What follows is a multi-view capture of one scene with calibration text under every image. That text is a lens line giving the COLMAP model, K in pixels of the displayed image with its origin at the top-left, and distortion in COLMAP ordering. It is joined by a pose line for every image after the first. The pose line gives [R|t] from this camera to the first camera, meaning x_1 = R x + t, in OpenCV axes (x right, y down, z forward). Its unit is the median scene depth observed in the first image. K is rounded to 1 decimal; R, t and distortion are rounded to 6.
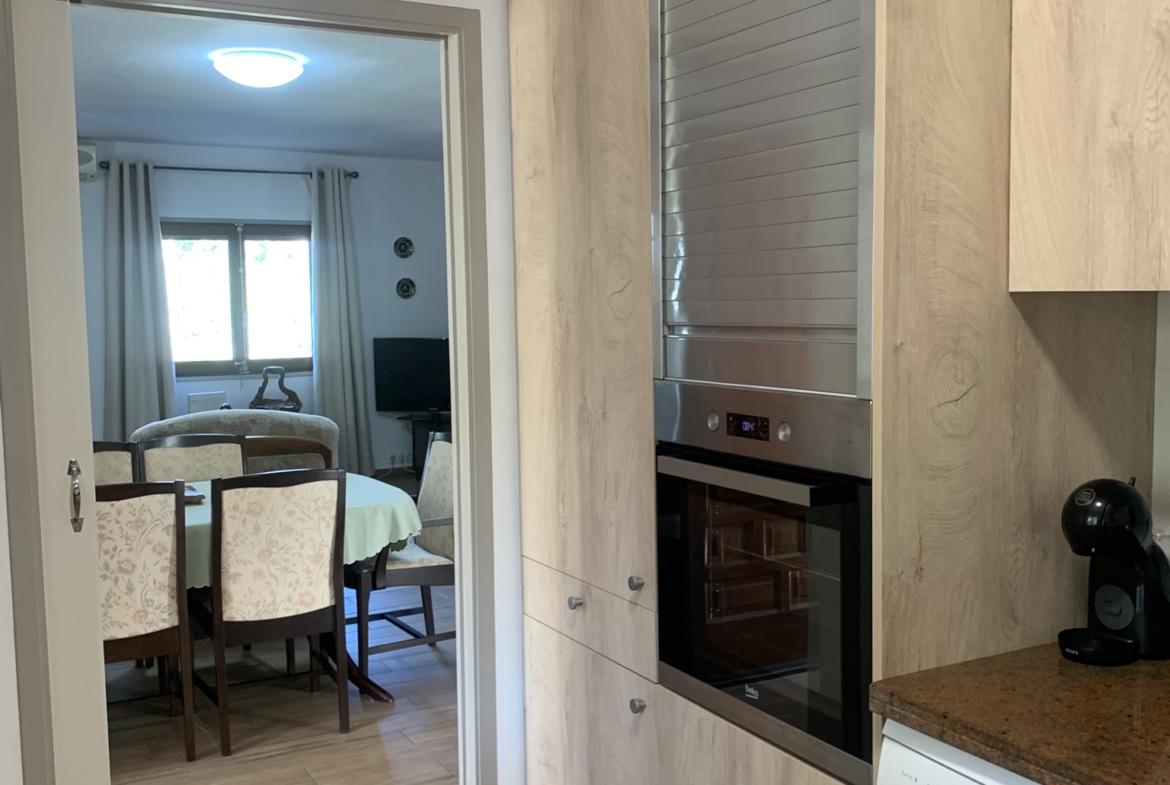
lens RADIAL K [[1226.7, 0, 608.0], [0, 1226.7, 392.9], [0, 0, 1]] dist [0.161430, -0.473395]
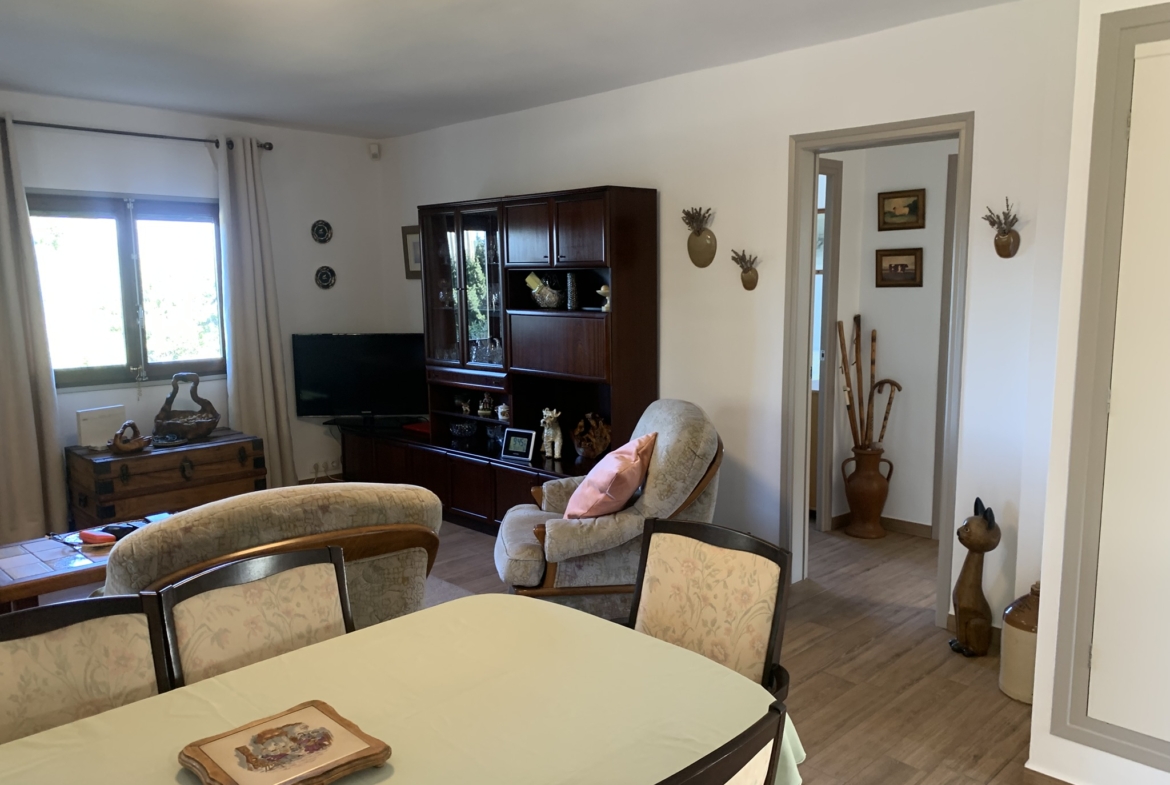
lens RADIAL K [[906.7, 0, 600.0], [0, 906.7, 395.4], [0, 0, 1]] dist [0.008615, 0.004831]
pose [[0.960044, -0.029662, 0.278274, -0.169187], [0.016059, 0.998568, 0.051034, -0.031910], [-0.279389, -0.044526, 0.959145, 0.328169]]
